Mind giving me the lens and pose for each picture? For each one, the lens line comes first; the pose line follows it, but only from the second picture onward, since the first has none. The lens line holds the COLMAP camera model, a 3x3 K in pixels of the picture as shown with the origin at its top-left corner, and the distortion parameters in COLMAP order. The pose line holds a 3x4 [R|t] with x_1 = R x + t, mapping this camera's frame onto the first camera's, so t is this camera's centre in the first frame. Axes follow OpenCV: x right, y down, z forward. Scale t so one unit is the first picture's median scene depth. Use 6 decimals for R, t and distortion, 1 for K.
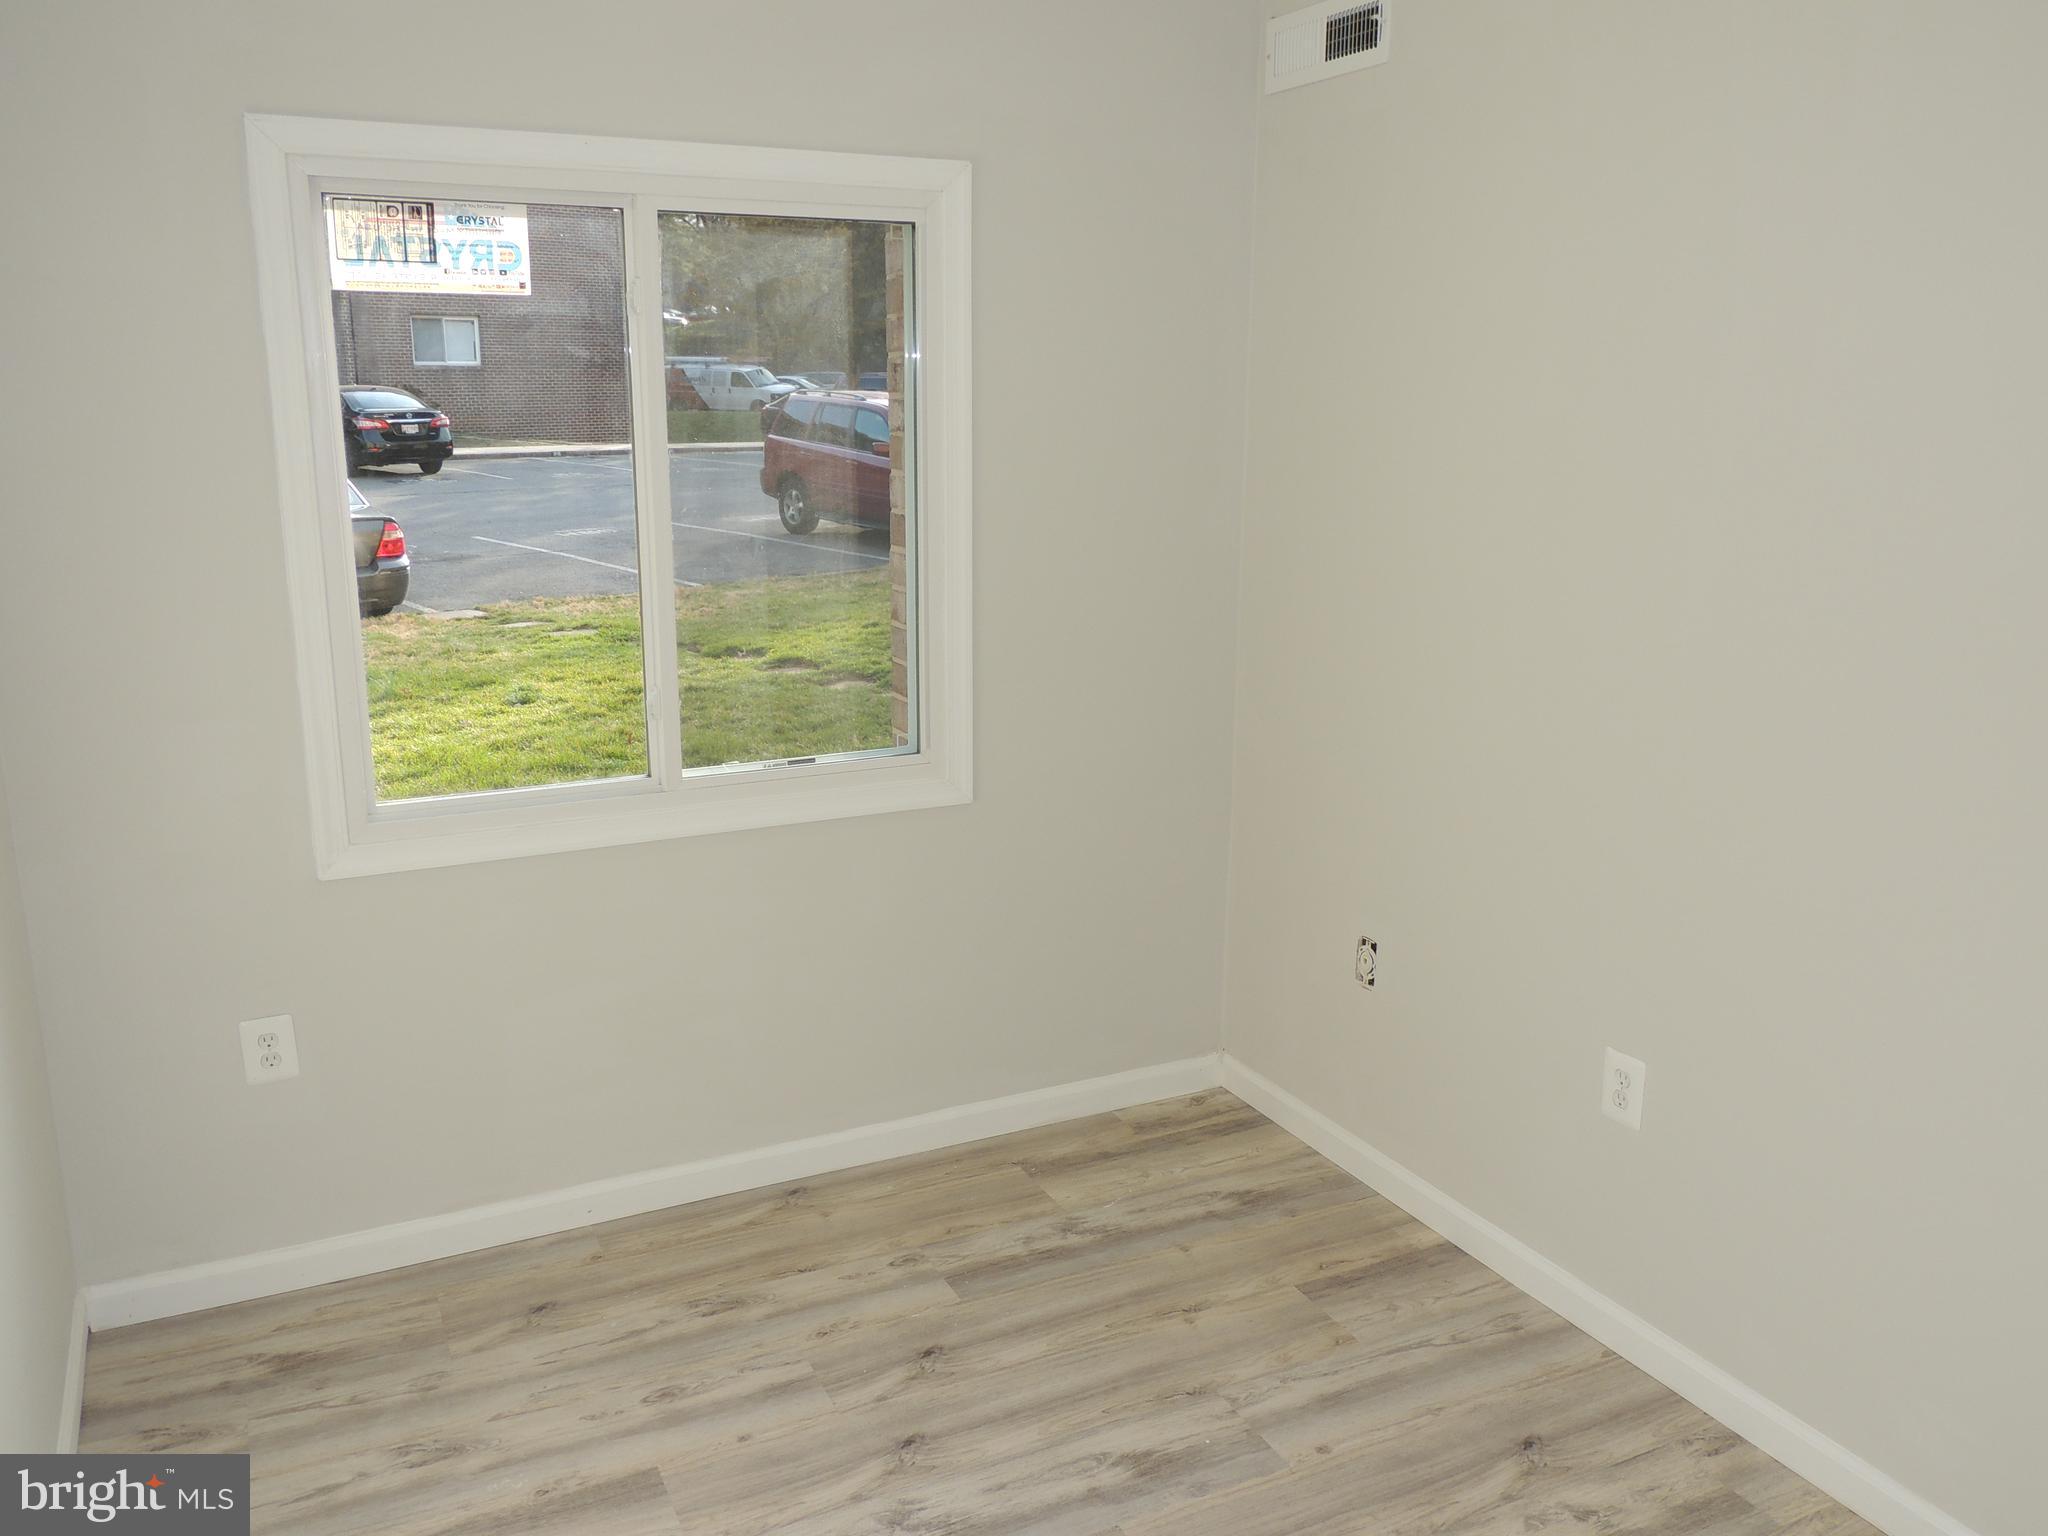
lens RADIAL K [[1602.6, 0, 1027.3], [0, 1602.6, 764.9], [0, 0, 1]] dist [-0.026560, -0.000668]
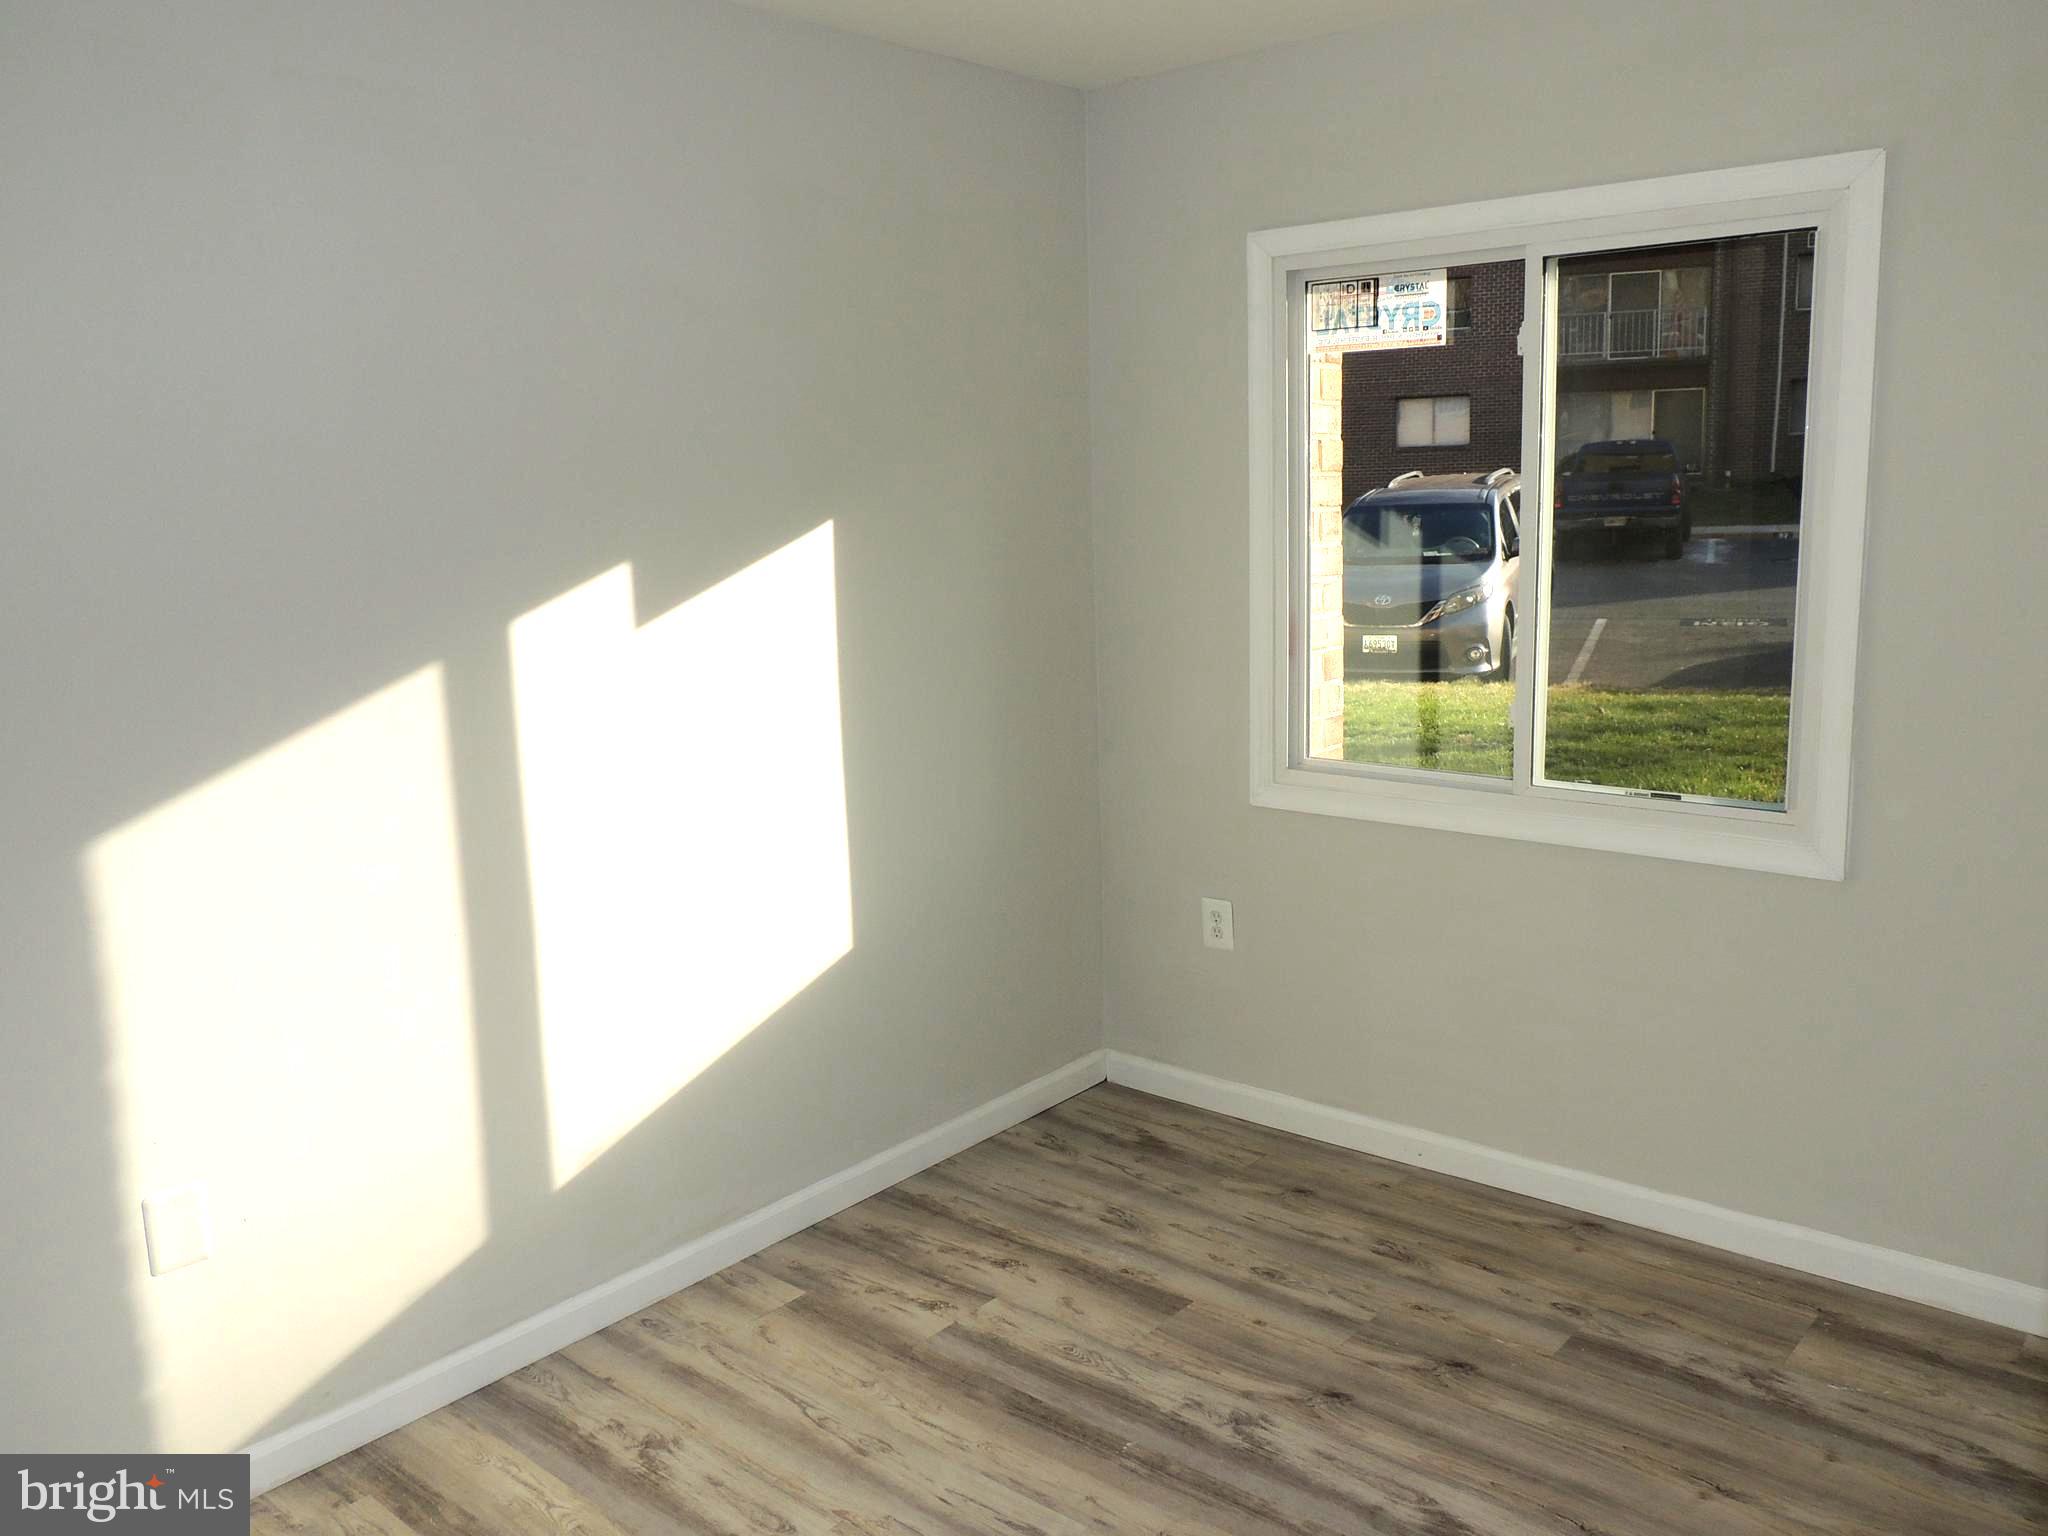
lens RADIAL K [[1602.6, 0, 1035.6], [0, 1602.6, 764.5], [0, 0, 1]] dist [-0.026560, -0.000668]
pose [[0.397143, 0.148568, -0.905652, 0.677407], [-0.182569, 0.979877, 0.080685, -0.034272], [0.899414, 0.133300, 0.416275, 0.288960]]
